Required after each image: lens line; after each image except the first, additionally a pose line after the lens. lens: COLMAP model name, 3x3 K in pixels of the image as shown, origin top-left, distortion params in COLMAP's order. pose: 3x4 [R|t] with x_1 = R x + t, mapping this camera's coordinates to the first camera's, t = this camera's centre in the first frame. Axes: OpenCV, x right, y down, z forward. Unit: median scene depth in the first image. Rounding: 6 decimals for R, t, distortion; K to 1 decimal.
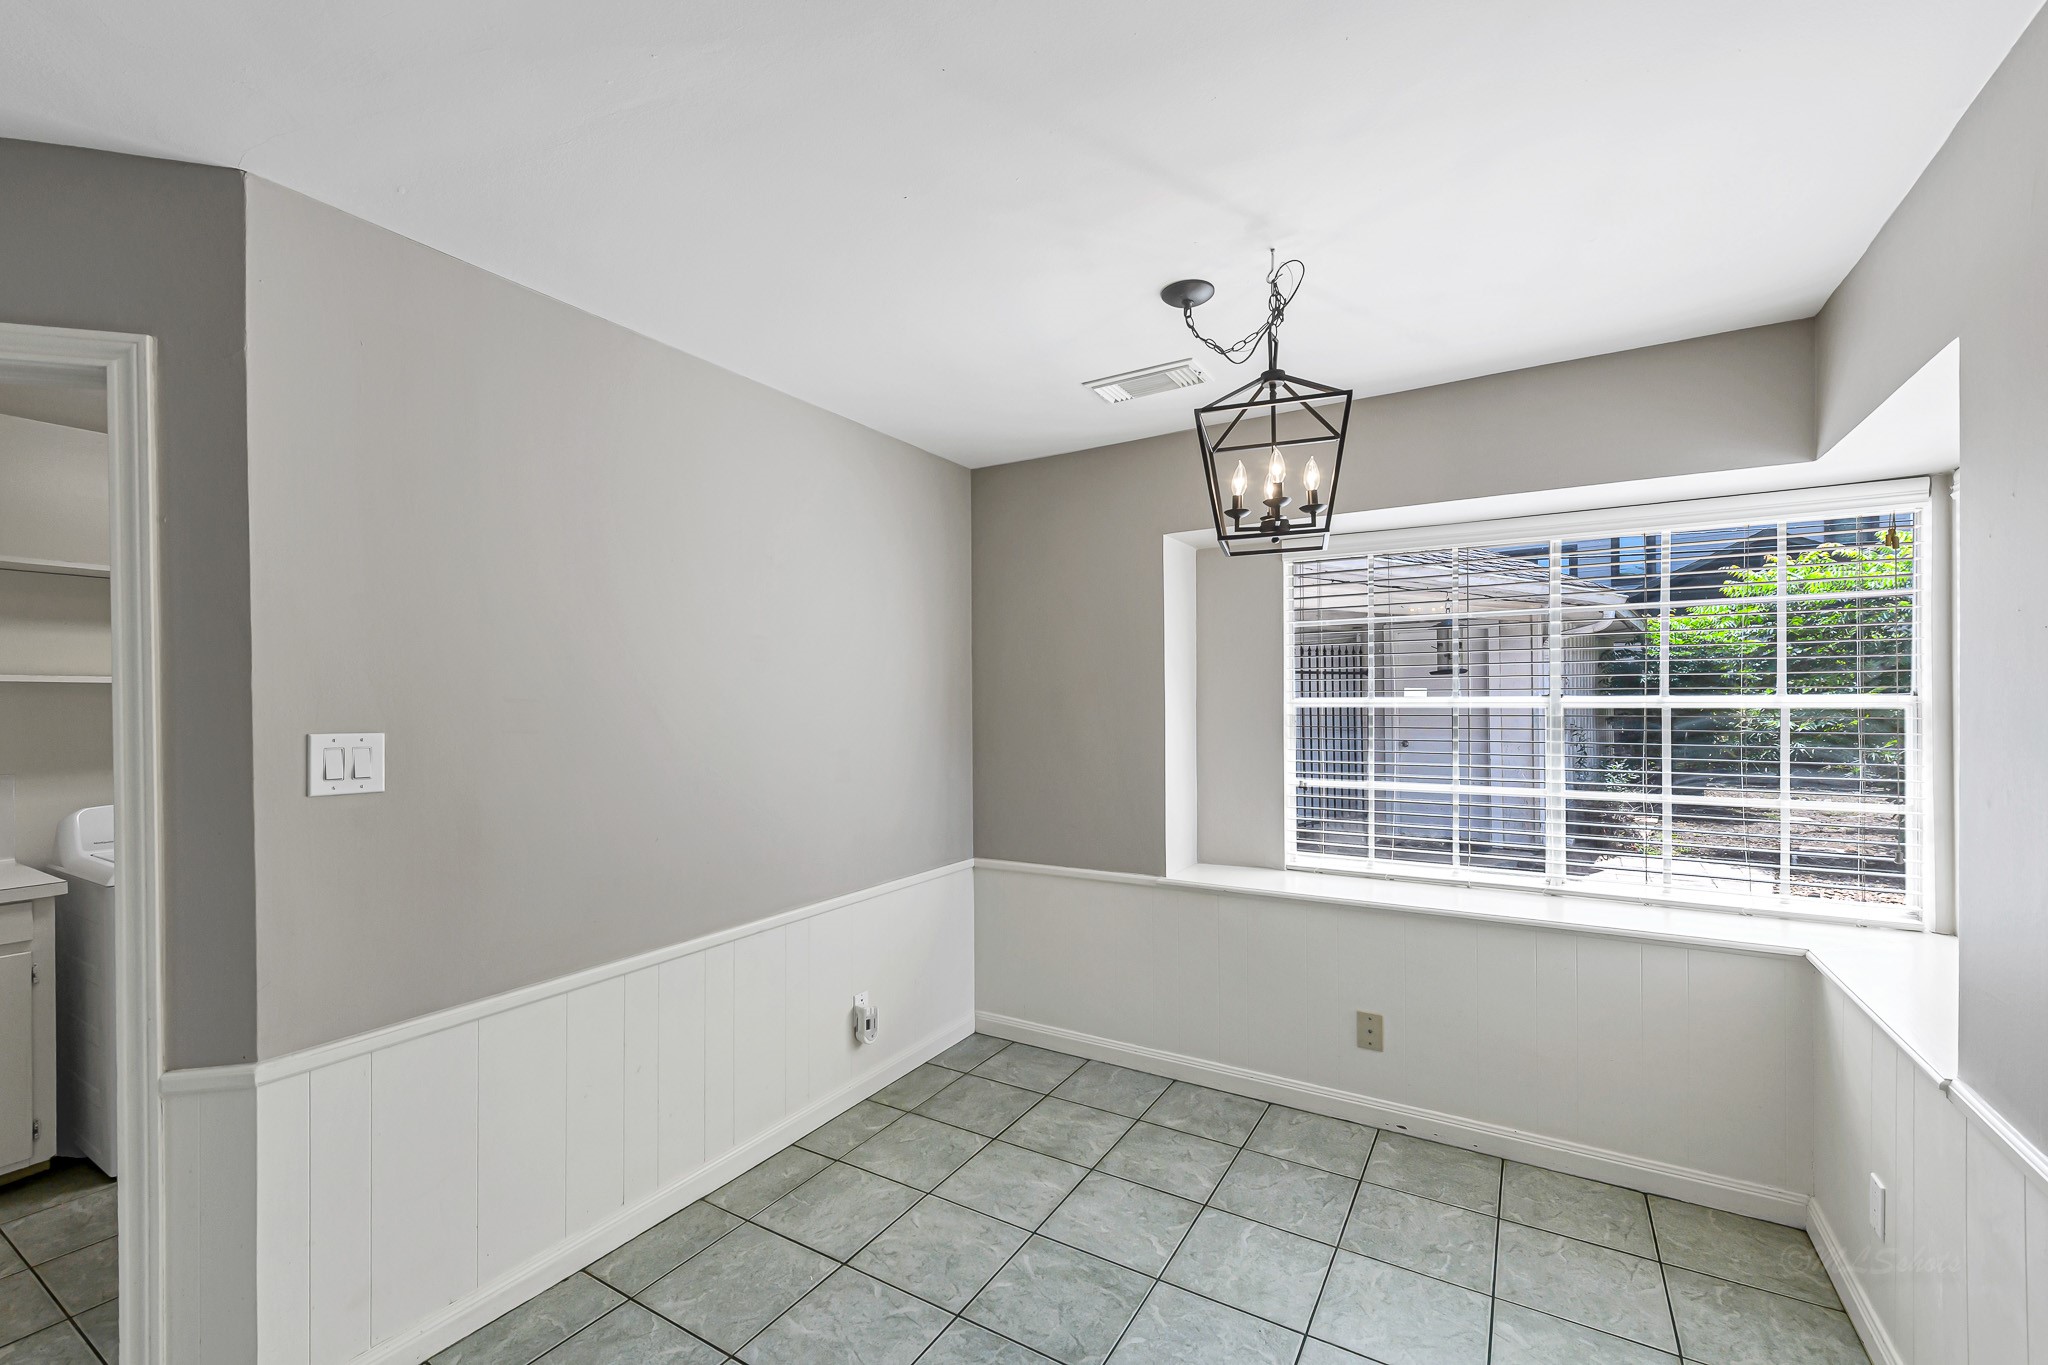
lens RADIAL K [[847.6, 0, 1049.5], [0, 847.6, 684.5], [0, 0, 1]] dist [0.000297, -0.000211]
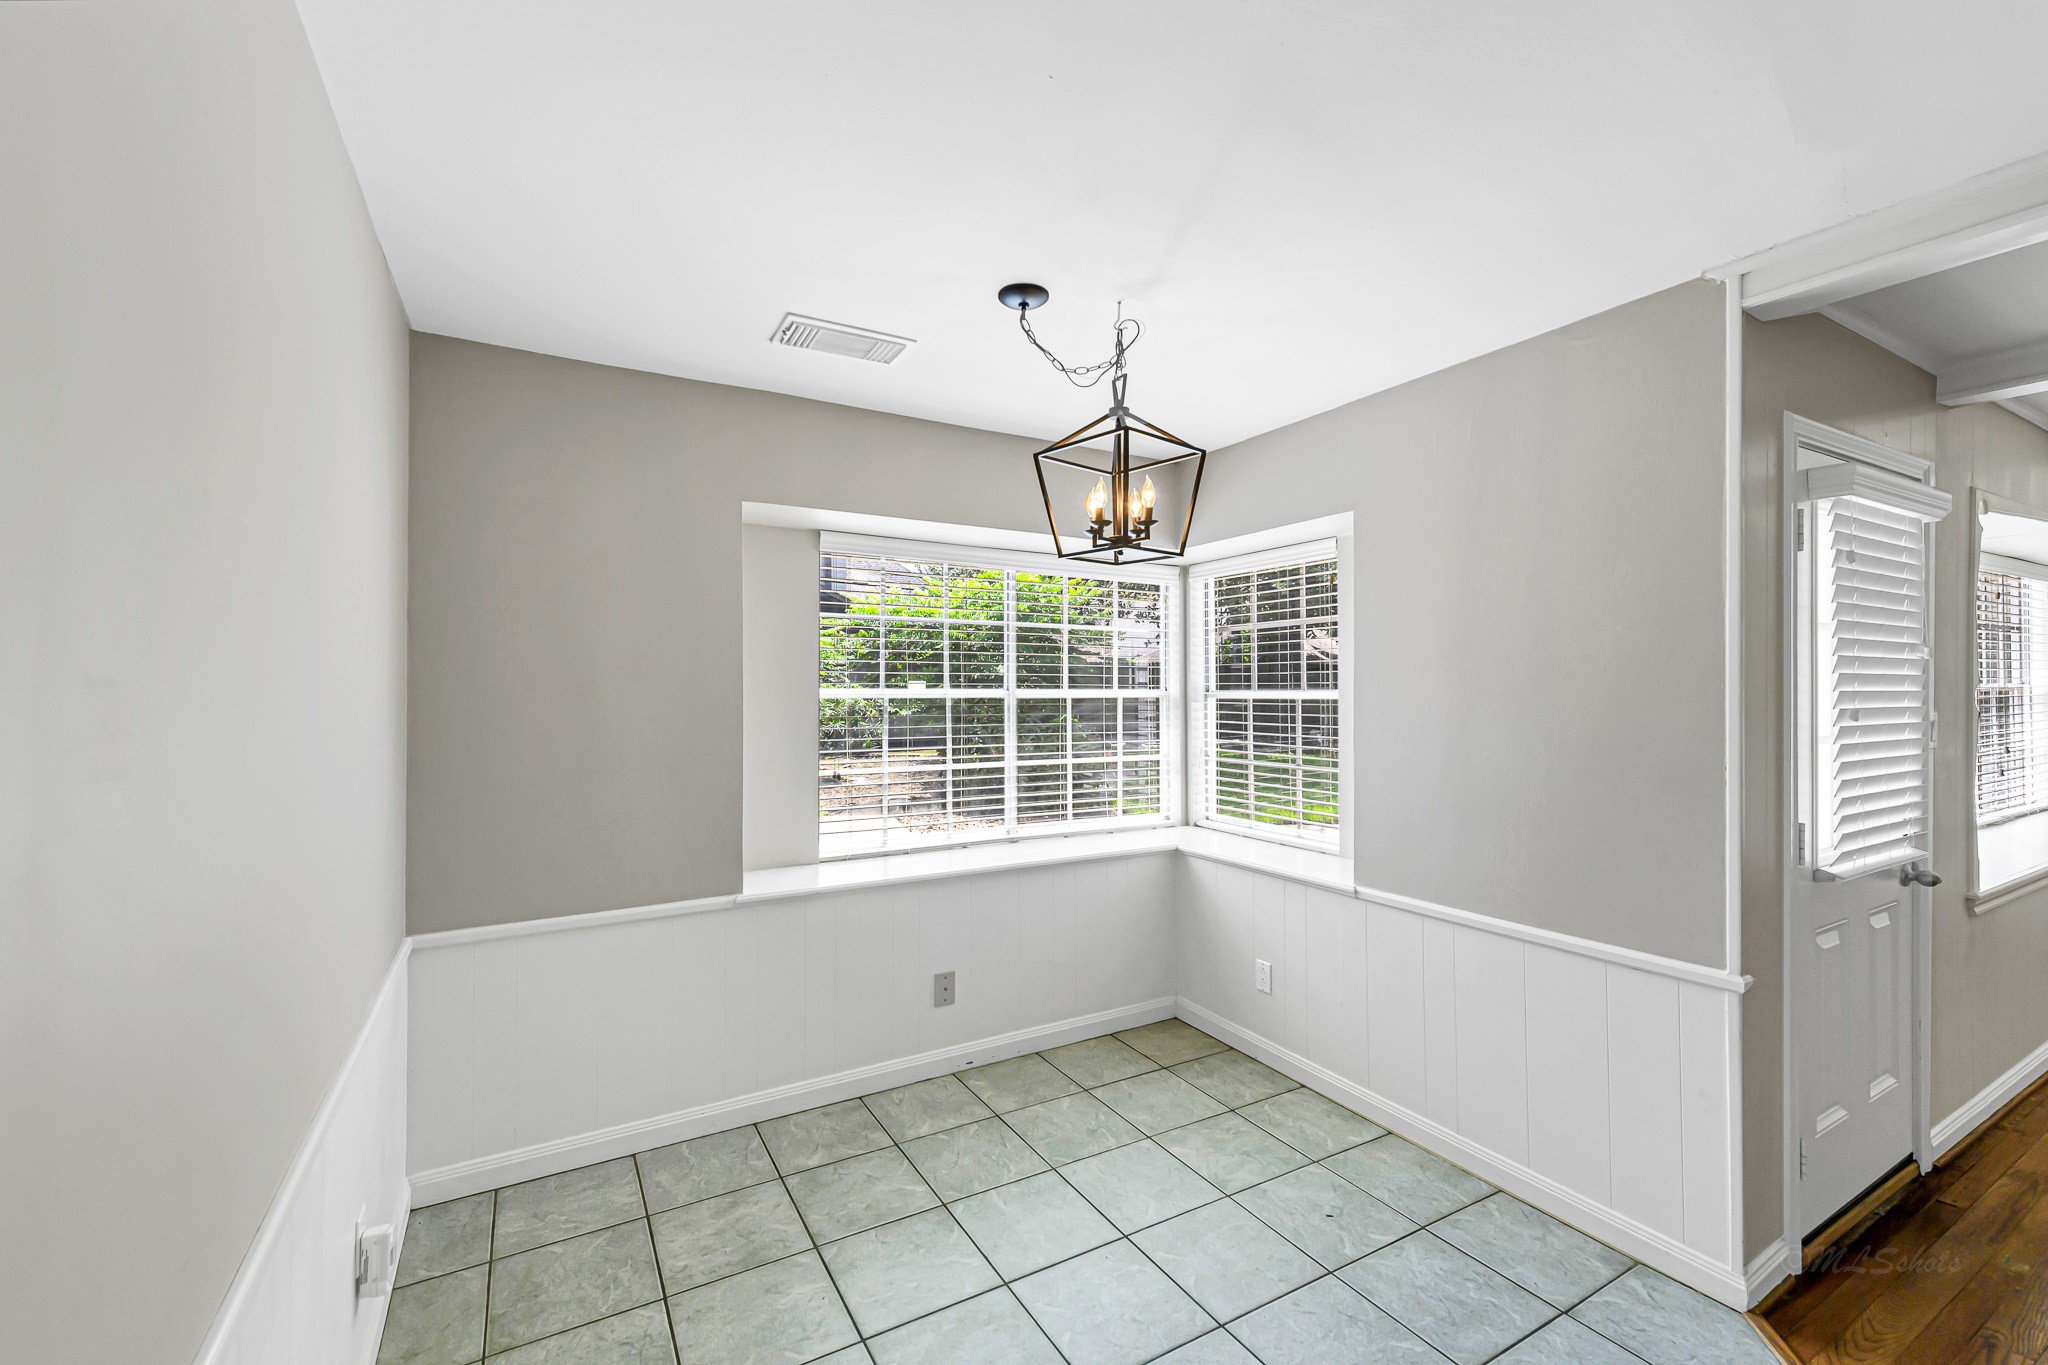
lens RADIAL K [[822.4, 0, 1013.3], [0, 822.4, 669.4], [0, 0, 1]] dist [0.016701, -0.005610]
pose [[0.503012, 0.027444, 0.863844, -0.552941], [-0.019105, 0.999605, -0.020633, 0.010920], [-0.864068, -0.006126, 0.503337, 0.401106]]
